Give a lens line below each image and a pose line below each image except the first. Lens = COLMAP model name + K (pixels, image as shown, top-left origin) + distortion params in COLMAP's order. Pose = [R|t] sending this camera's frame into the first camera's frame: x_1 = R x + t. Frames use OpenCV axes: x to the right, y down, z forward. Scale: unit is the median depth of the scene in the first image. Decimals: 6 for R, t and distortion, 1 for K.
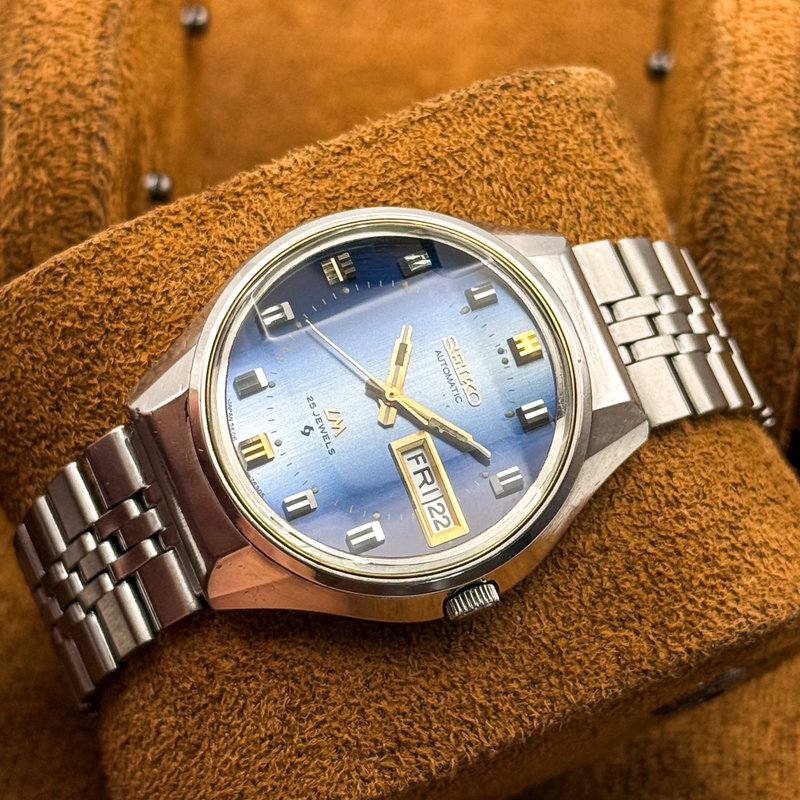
lens RADIAL K [[2530.8, 0, 400.0], [0, 2530.8, 400.0], [0, 0, 1]] dist [0.109393, 1.955606]
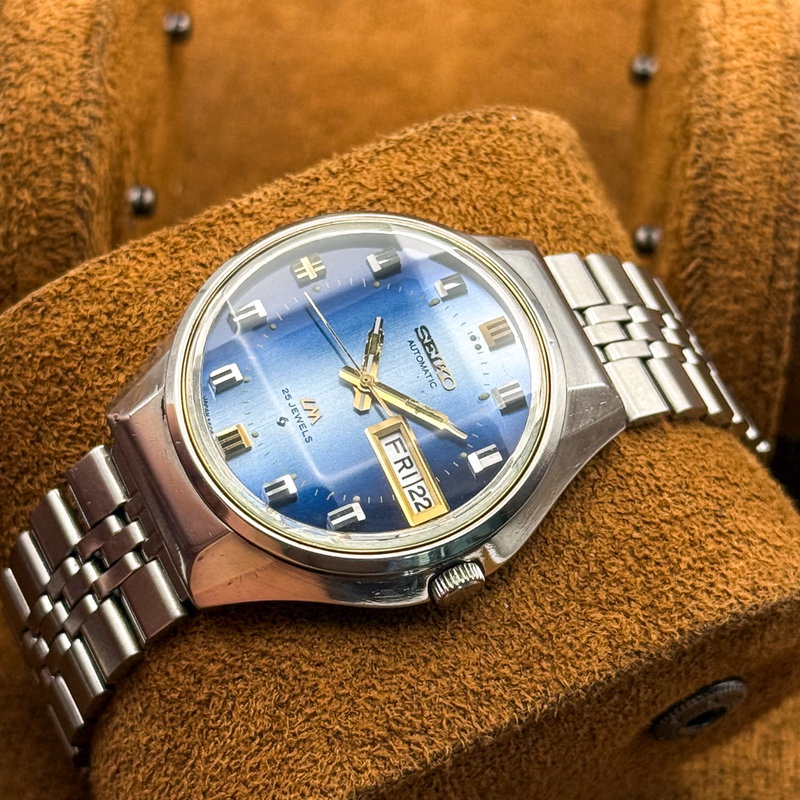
lens RADIAL K [[2530.8, 0, 400.0], [0, 2530.8, 400.0], [0, 0, 1]] dist [0.109393, 1.955606]
pose [[0.998573, -0.053068, -0.006054, 0.015245], [0.051149, 0.982751, -0.177720, 0.177537], [0.015380, 0.177157, 0.984062, 0.011297]]
